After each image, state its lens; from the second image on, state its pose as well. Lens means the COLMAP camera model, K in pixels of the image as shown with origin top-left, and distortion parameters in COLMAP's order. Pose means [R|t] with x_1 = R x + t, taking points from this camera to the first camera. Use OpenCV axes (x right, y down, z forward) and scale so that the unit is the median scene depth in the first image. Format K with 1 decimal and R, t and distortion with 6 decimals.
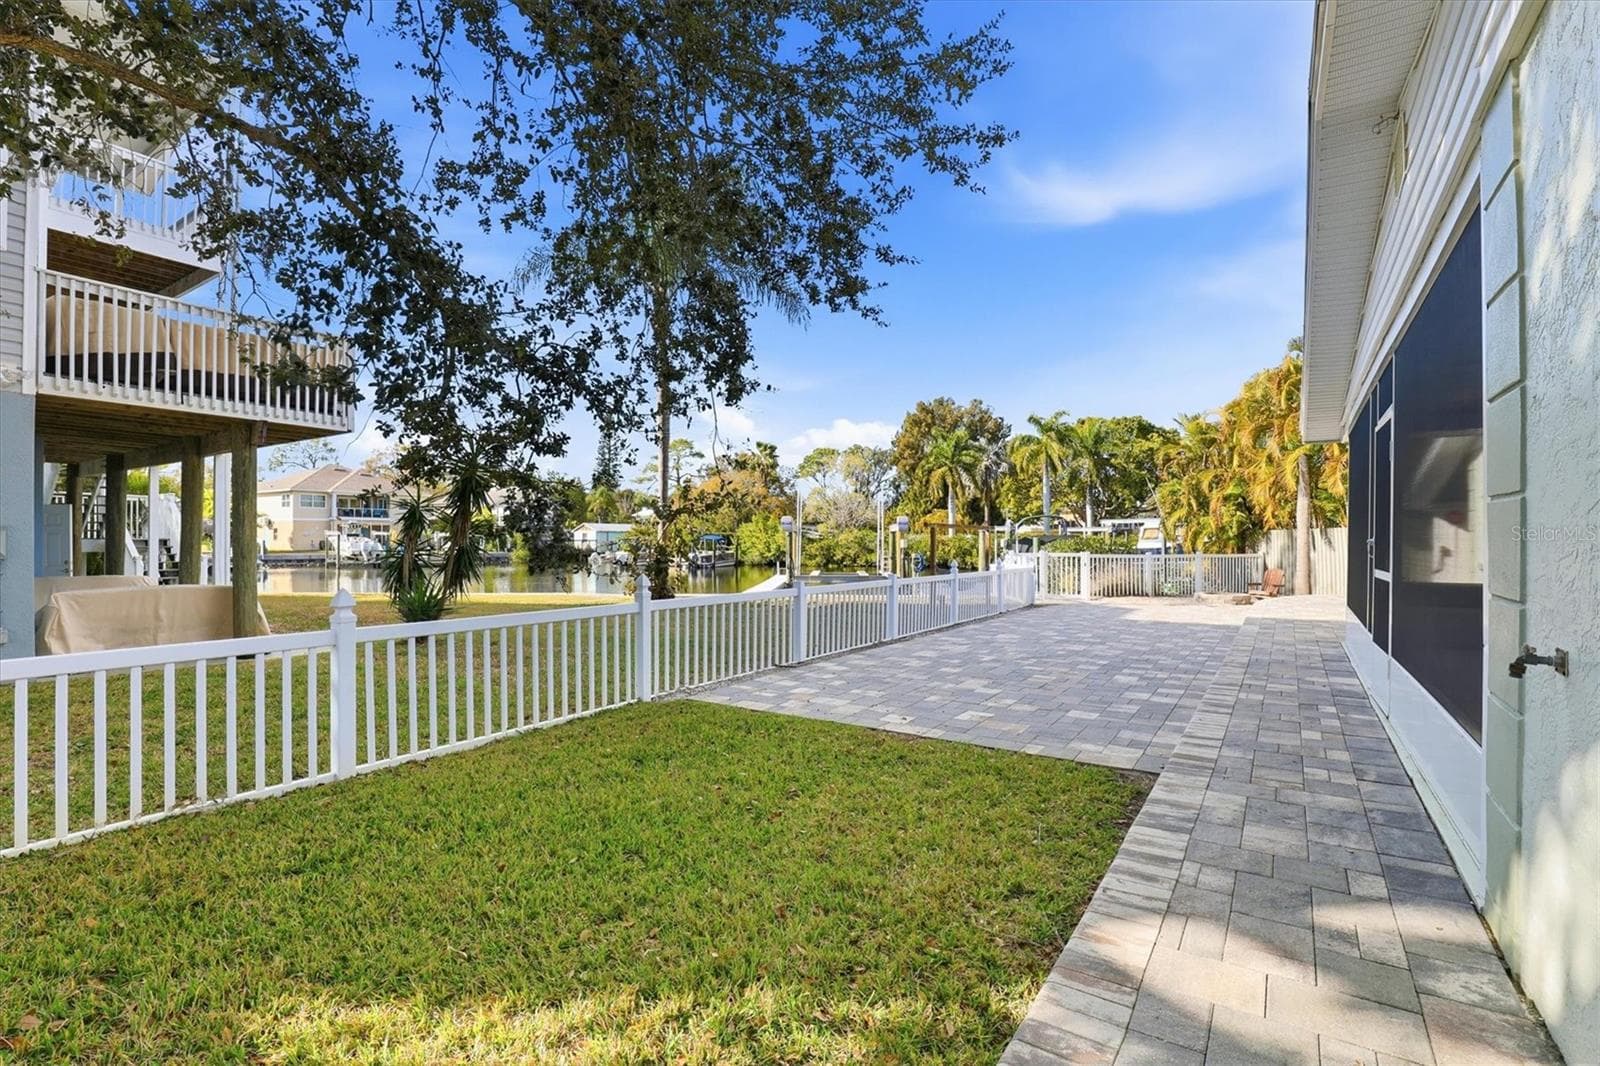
lens RADIAL K [[733.5, 0, 805.7], [0, 733.5, 536.3], [0, 0, 1]] dist [-0.023771, -0.000345]
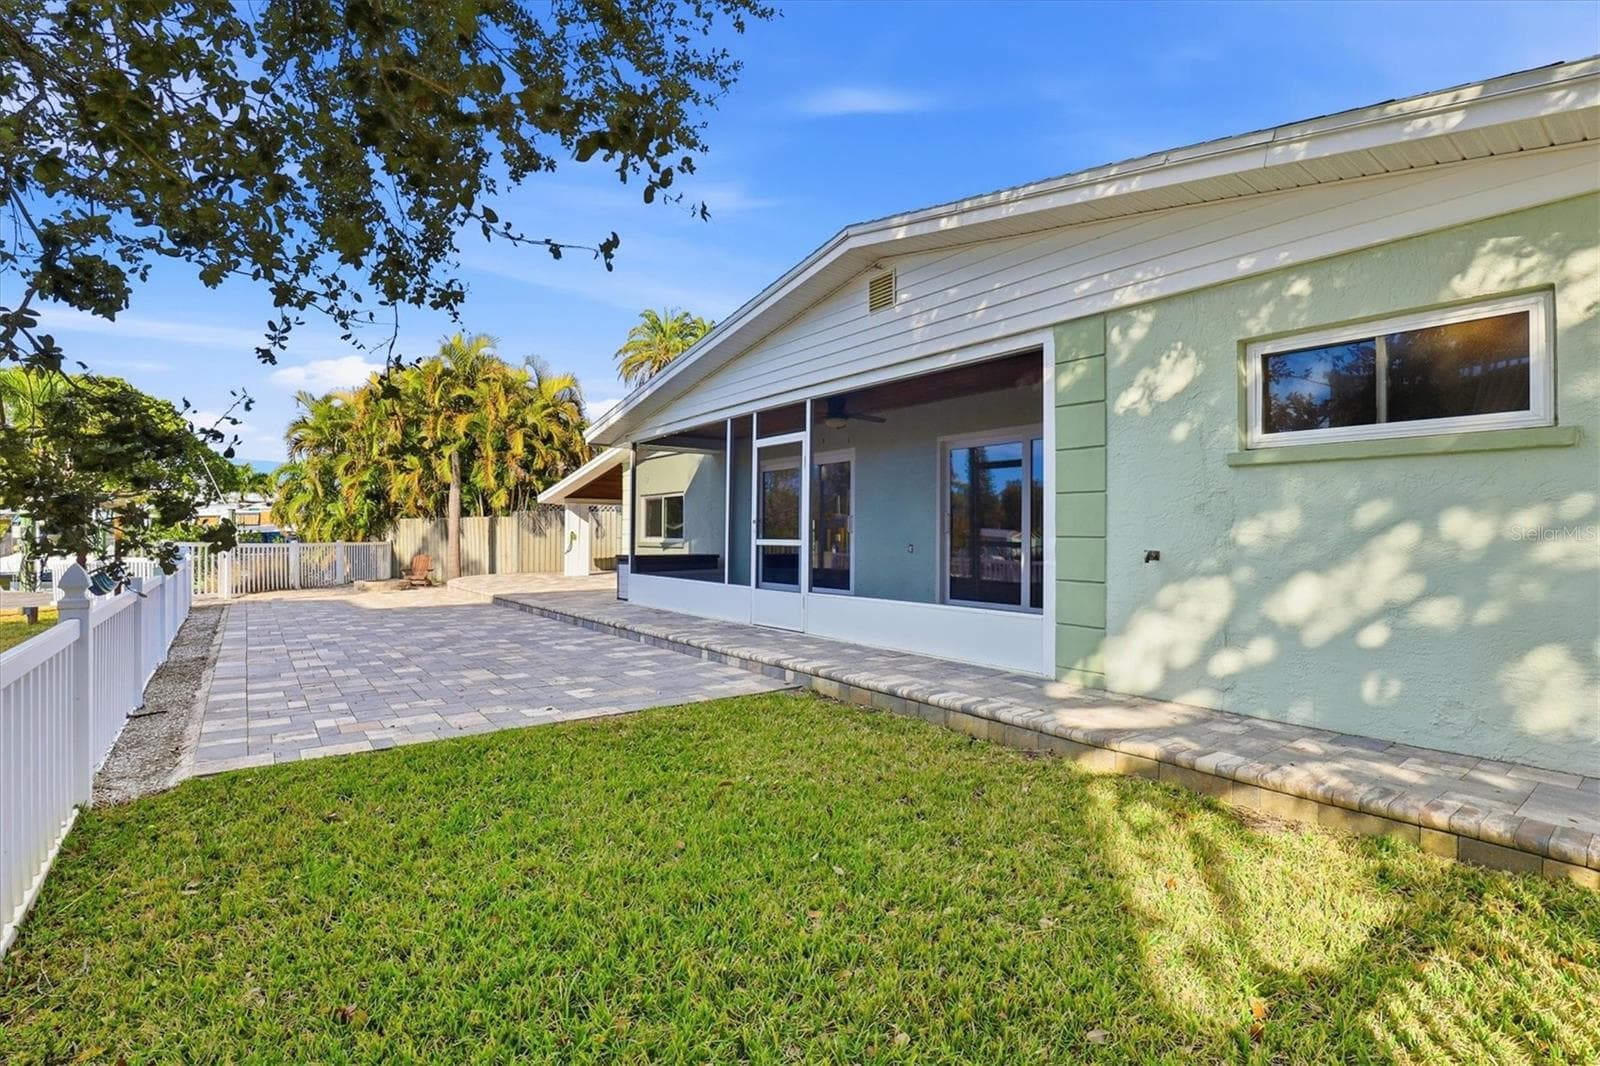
lens RADIAL K [[733.5, 0, 805.7], [0, 733.5, 536.3], [0, 0, 1]] dist [-0.023771, -0.000345]
pose [[0.322450, -0.007909, 0.946553, -0.156262], [-0.001503, 0.999960, 0.008868, 0.006473], [-0.946585, -0.004282, 0.322425, 0.107154]]
